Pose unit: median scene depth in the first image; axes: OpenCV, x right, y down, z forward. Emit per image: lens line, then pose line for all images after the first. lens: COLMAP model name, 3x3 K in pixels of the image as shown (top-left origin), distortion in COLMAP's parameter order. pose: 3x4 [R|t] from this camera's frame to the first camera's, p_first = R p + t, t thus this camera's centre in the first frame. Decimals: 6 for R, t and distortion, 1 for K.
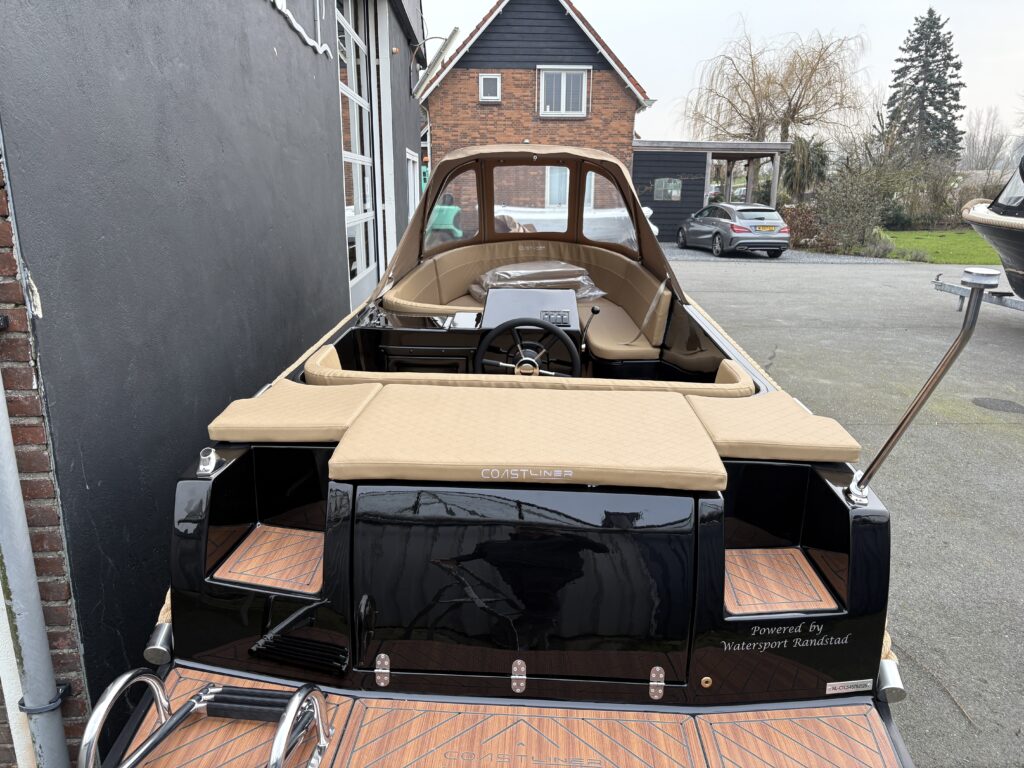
lens RADIAL K [[779.0, 0, 509.7], [0, 779.0, 394.3], [0, 0, 1]] dist [0.030904, -0.026977]
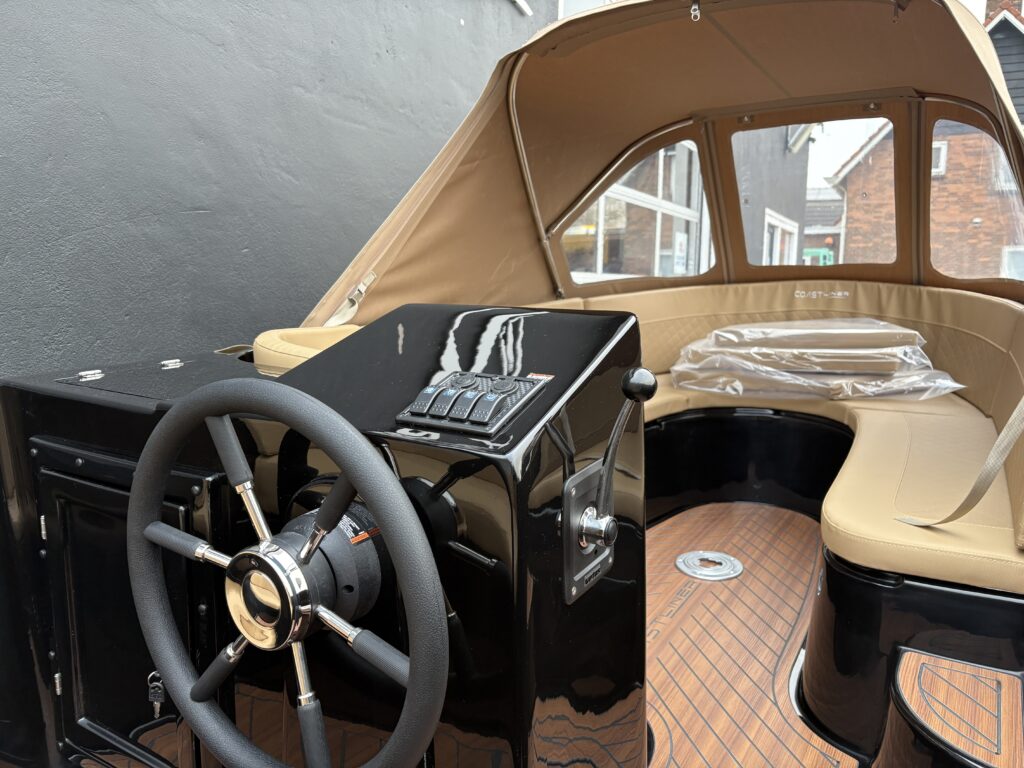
lens RADIAL K [[779.0, 0, 509.8], [0, 779.0, 381.5], [0, 0, 1]] dist [0.030904, -0.026977]
pose [[0.859929, 0.070512, -0.505519, 0.028181], [-0.142583, 0.984169, -0.105269, -0.011187], [0.490093, 0.162602, 0.856370, 0.111349]]
